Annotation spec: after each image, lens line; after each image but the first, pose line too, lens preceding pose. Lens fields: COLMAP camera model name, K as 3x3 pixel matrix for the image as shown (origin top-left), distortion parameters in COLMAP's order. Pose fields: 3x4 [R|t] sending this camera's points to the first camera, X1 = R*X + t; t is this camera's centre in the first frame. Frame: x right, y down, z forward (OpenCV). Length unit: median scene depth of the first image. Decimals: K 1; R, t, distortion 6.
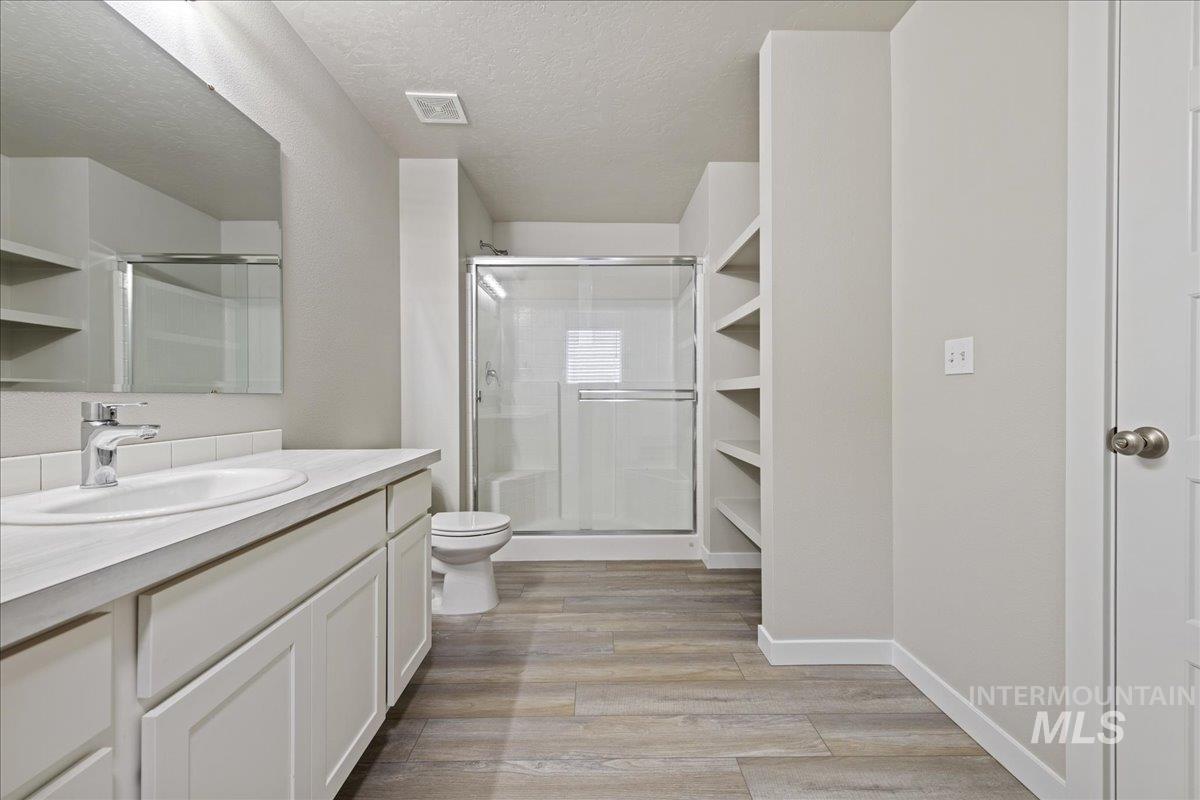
lens RADIAL K [[472.9, 0, 594.9], [0, 472.9, 397.9], [0, 0, 1]] dist [0.006028, -0.001362]
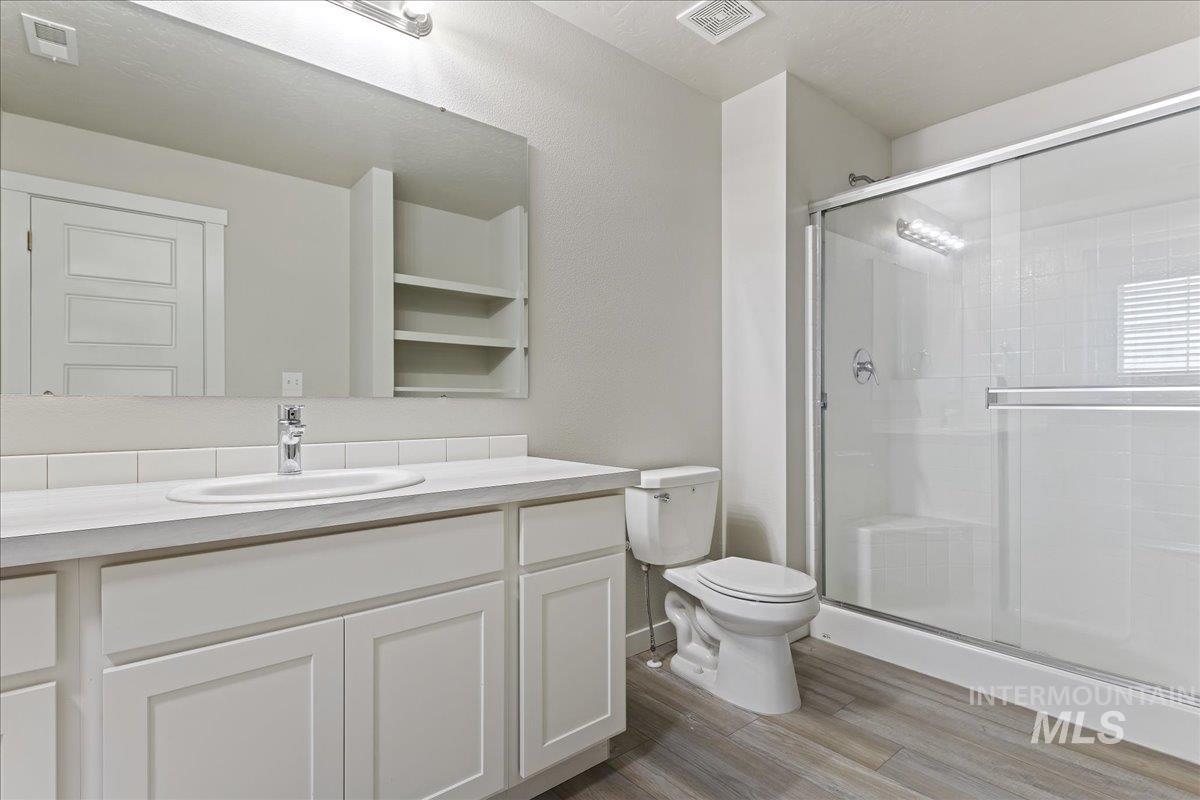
lens RADIAL K [[583.3, 0, 603.1], [0, 583.3, 401.5], [0, 0, 1]] dist [0.021589, -0.001263]
pose [[0.649072, -0.004924, -0.760711, 0.277299], [0.001193, 0.999984, -0.005455, 0.003188], [0.760726, 0.002633, 0.649068, 0.281041]]
